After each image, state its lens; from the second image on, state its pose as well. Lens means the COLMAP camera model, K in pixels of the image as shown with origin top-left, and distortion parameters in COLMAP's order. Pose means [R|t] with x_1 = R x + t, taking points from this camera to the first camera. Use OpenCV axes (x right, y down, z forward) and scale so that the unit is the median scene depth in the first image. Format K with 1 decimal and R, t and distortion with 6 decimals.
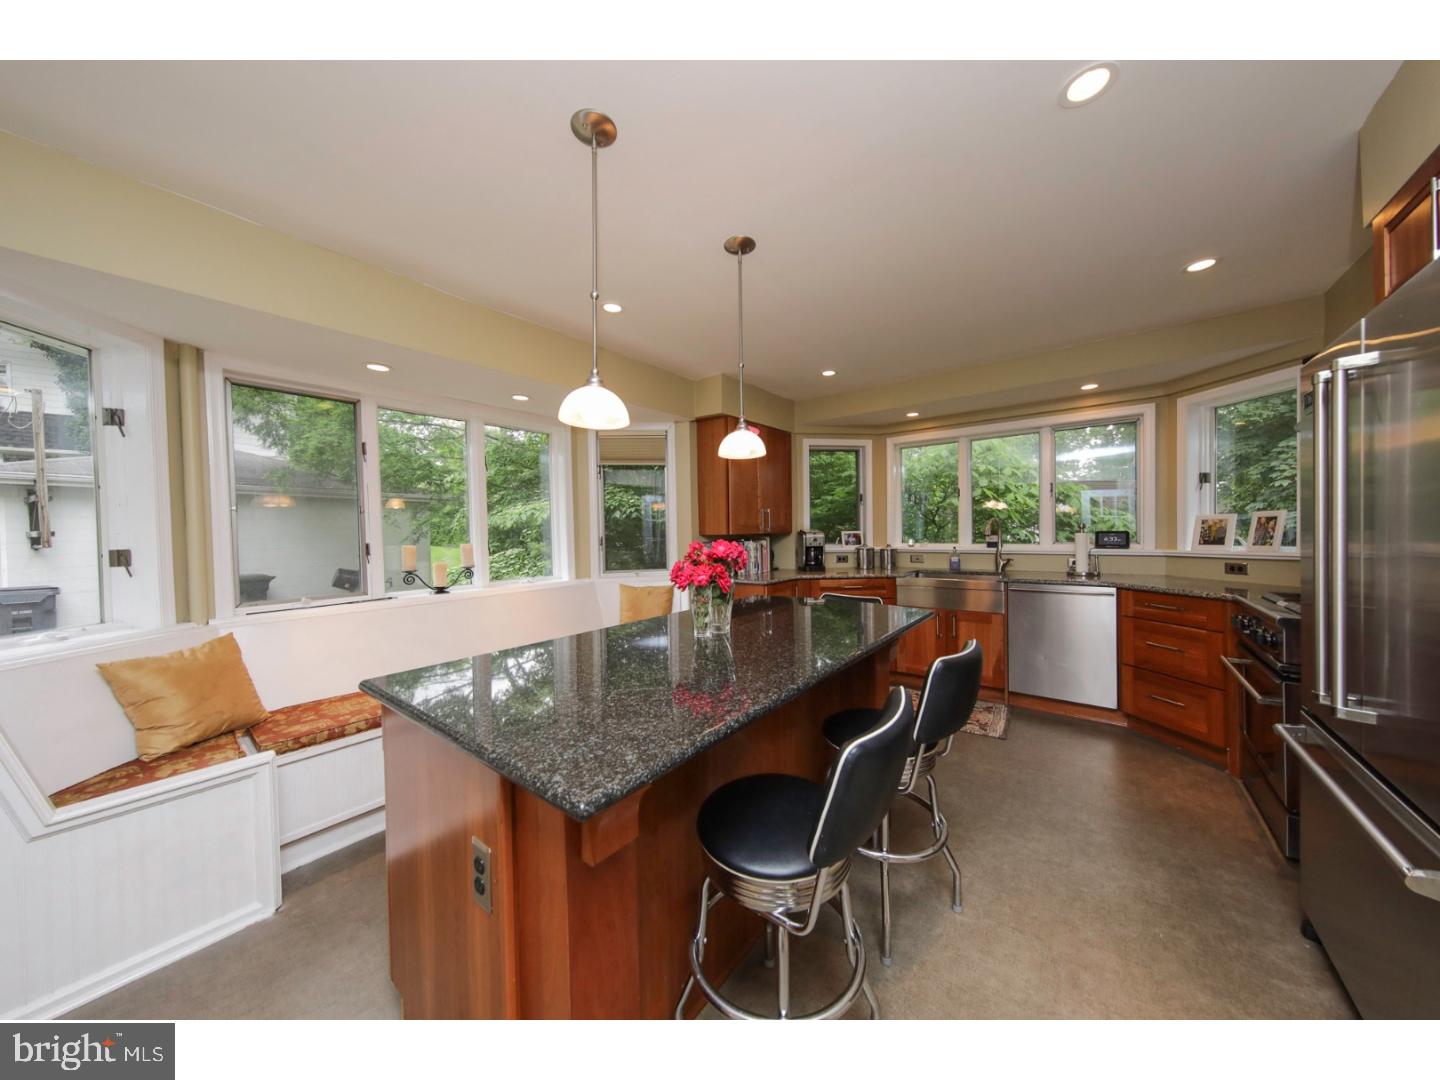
lens RADIAL K [[484.4, 0, 717.0], [0, 484.4, 537.7], [0, 0, 1]] dist [0.000144, 0.000060]
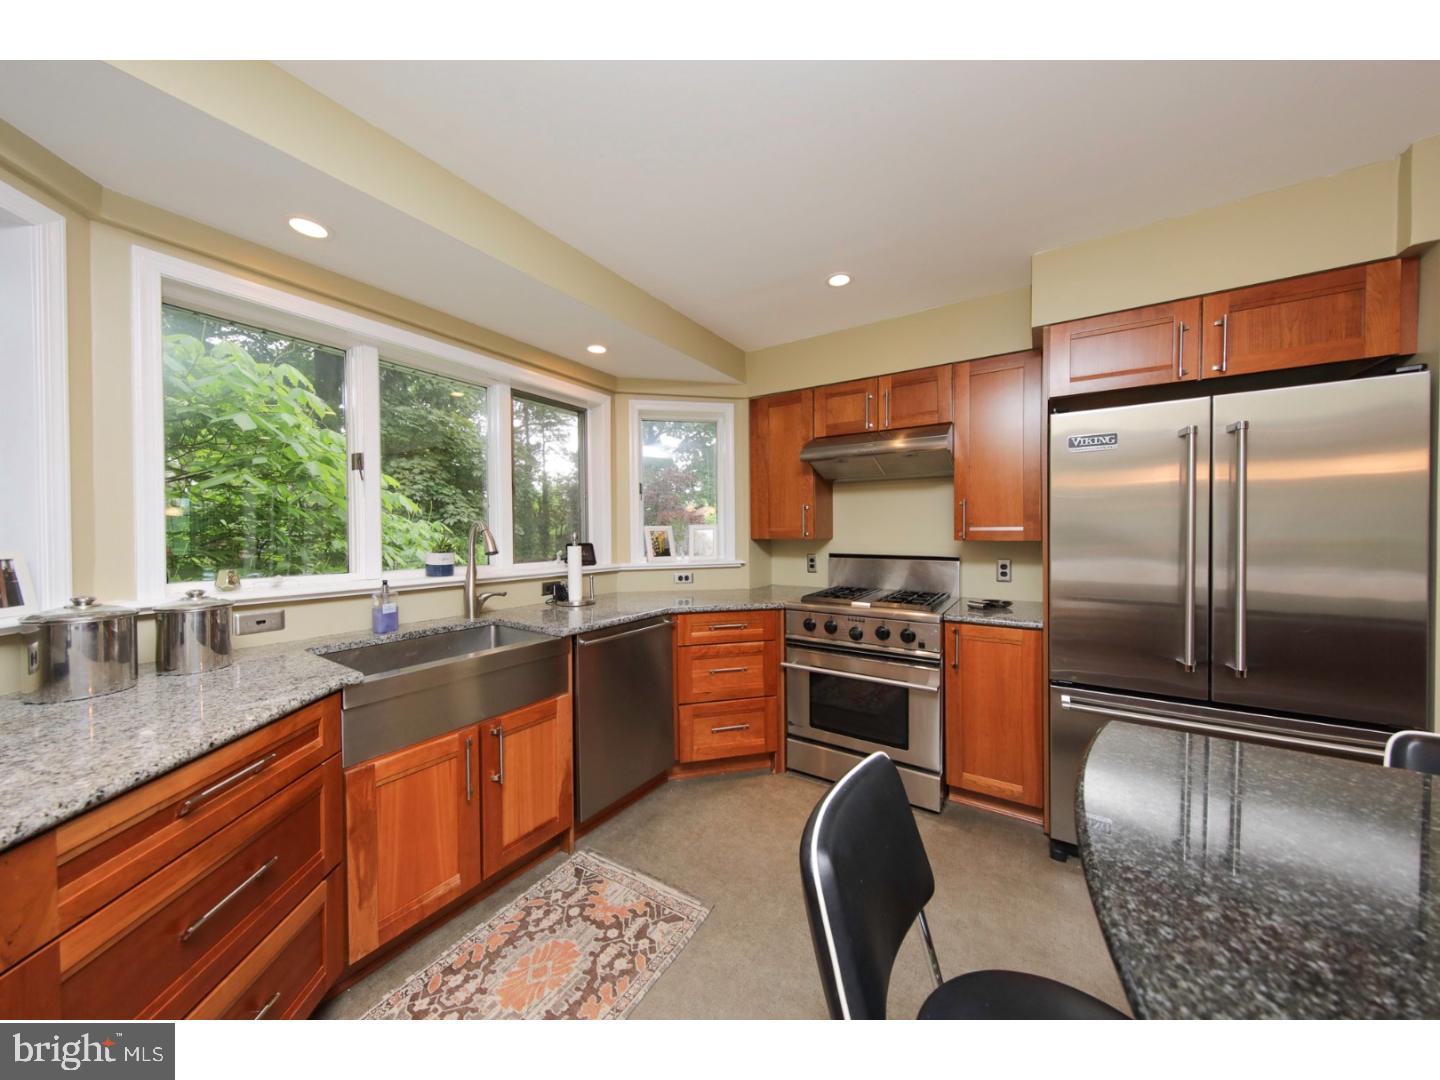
lens RADIAL K [[484.4, 0, 715.5], [0, 484.4, 538.8], [0, 0, 1]] dist [0.000144, 0.000060]
pose [[-0.071254, 0.007195, 0.997432, 0.016011], [0.022931, 0.999722, -0.005573, -0.013883], [-0.997195, 0.022475, -0.071399, 0.963193]]
